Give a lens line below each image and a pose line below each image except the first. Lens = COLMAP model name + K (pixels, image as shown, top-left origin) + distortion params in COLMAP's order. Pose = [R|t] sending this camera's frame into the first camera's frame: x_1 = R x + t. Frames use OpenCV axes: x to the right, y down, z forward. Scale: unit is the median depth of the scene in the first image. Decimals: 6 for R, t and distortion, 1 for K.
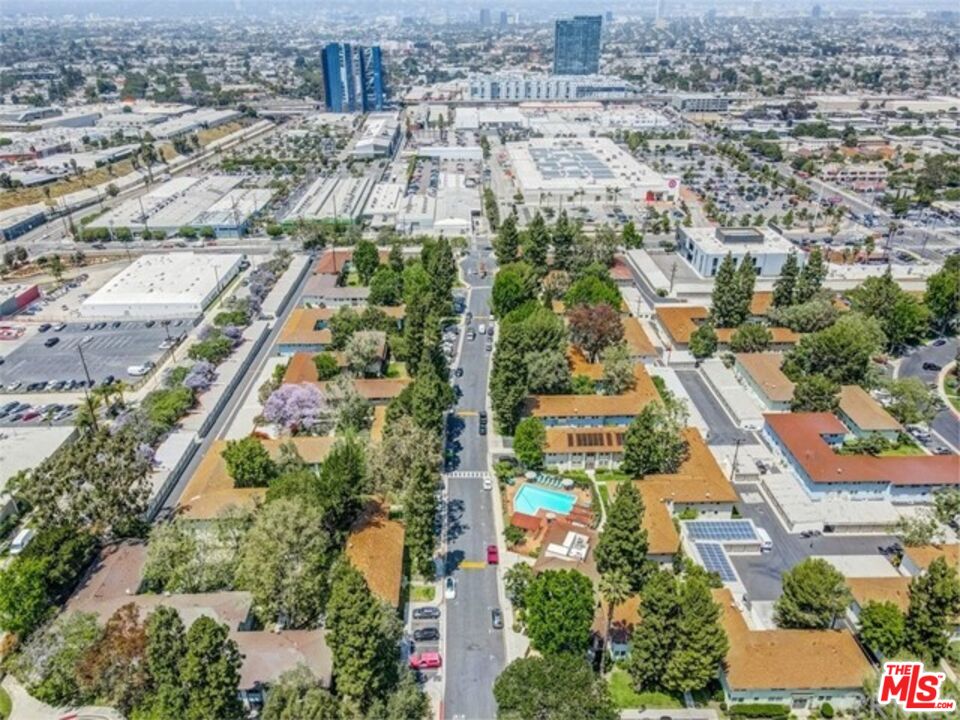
lens RADIAL K [[700.9, 0, 480.0], [0, 700.9, 360.0], [0, 0, 1]] dist [0.019311, -0.000816]
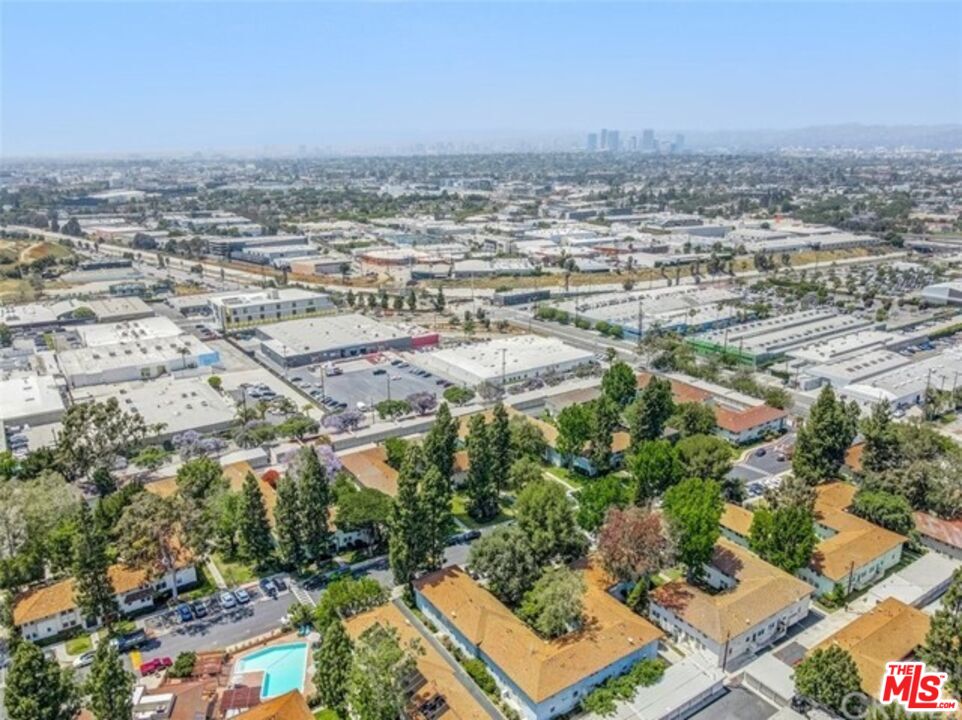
lens RADIAL K [[702.3, 0, 481.0], [0, 702.3, 360.0], [0, 0, 1]] dist [0.019311, -0.000816]
pose [[0.527016, 0.243147, -0.814330, 1.180013], [-0.371542, 0.927697, 0.036543, -0.365862], [0.764337, 0.283299, 0.579250, 0.918820]]
